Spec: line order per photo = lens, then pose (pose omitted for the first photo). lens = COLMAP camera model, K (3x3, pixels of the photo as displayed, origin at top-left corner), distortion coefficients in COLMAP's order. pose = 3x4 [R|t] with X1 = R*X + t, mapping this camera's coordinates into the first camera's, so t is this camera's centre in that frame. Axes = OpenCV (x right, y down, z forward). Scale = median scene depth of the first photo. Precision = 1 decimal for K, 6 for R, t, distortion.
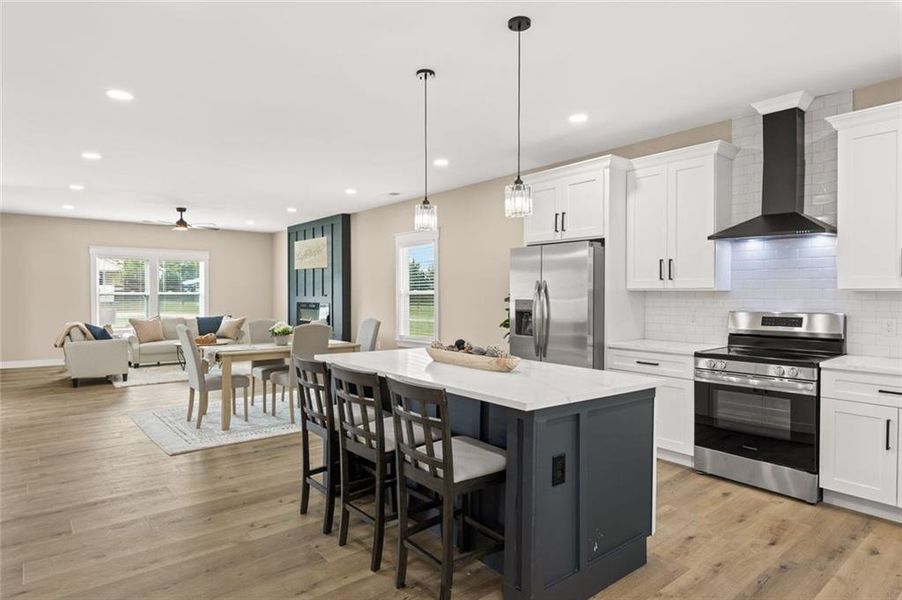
lens RADIAL K [[508.9, 0, 441.2], [0, 508.9, 304.0], [0, 0, 1]] dist [0.005928, -0.000945]
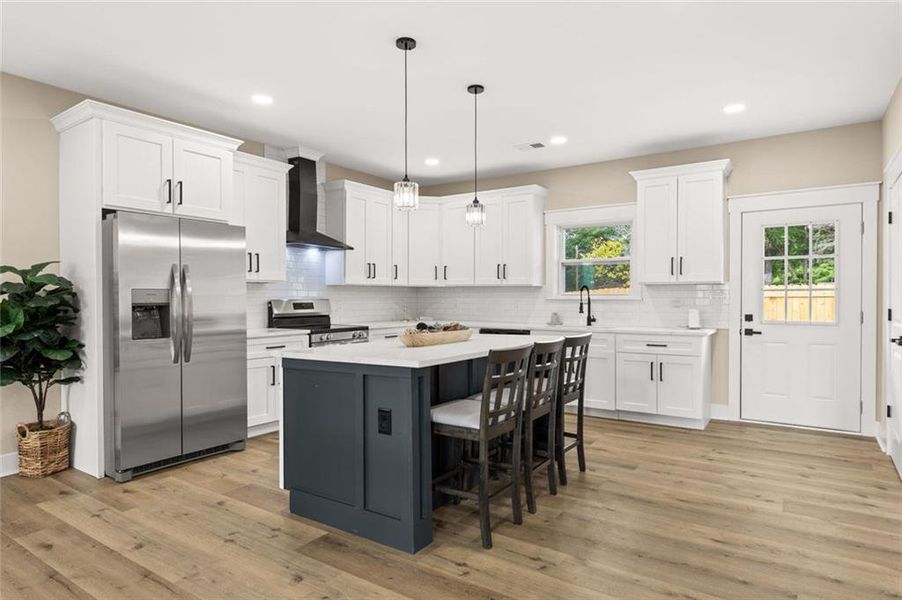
lens RADIAL K [[508.9, 0, 442.0], [0, 508.9, 302.7], [0, 0, 1]] dist [0.005928, -0.000945]
pose [[-0.275255, -0.011326, 0.961305, -0.370100], [0.020804, 0.999626, 0.017734, 0.003625], [-0.961146, 0.024881, -0.274916, 0.464909]]
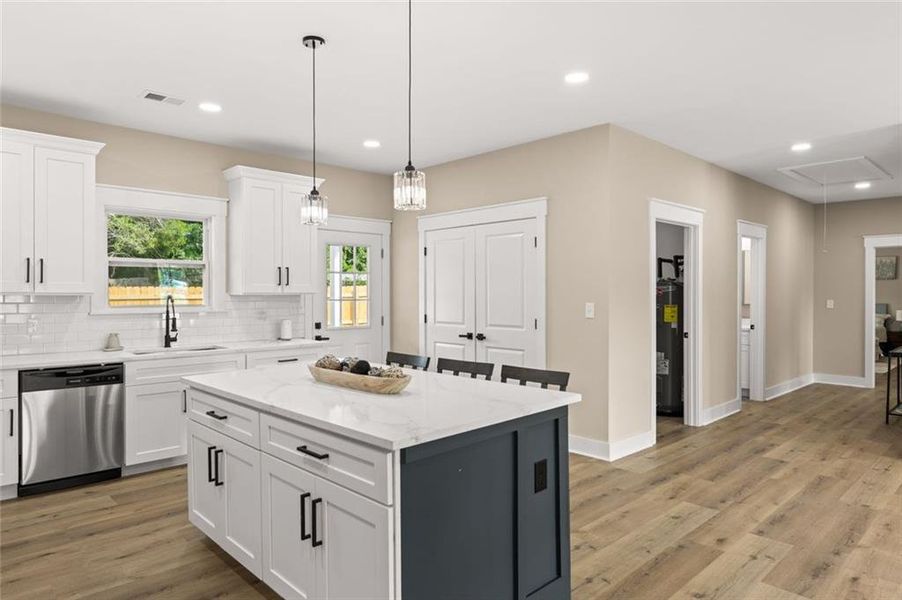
lens RADIAL K [[564.9, 0, 451.2], [0, 564.9, 297.9], [0, 0, 1]] dist [0.015240, -0.014793]
pose [[-0.997622, 0.000438, -0.068922, -0.003595], [-0.001697, 0.999521, 0.030911, -0.019726], [0.068902, 0.030954, -0.997143, 0.695947]]
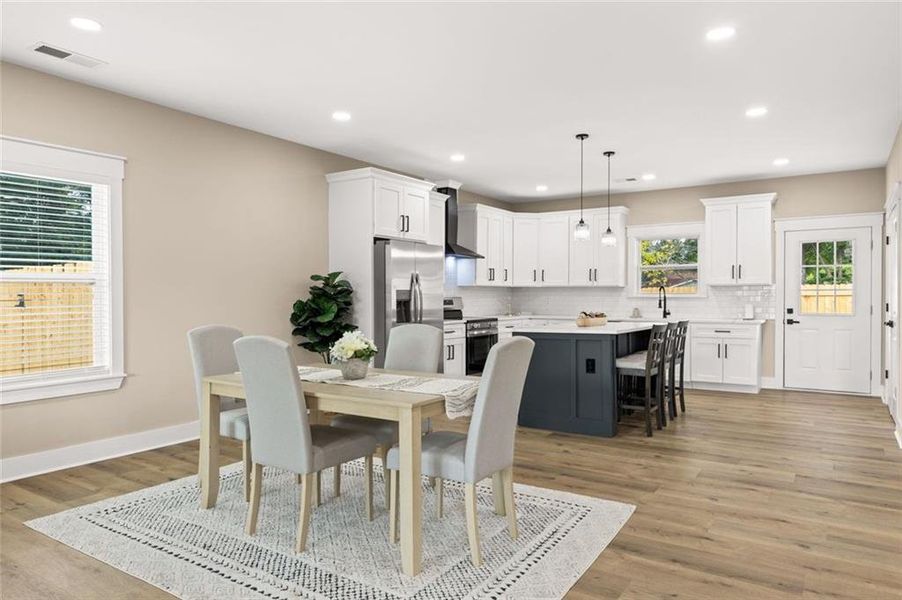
lens RADIAL K [[568.4, 0, 451.2], [0, 568.4, 303.8], [0, 0, 1]] dist [-0.002075, -0.000554]
pose [[-0.292070, -0.013268, 0.956305, -0.594972], [0.021046, 0.999572, 0.020296, -0.000957], [-0.956165, 0.026054, -0.291666, 0.727637]]
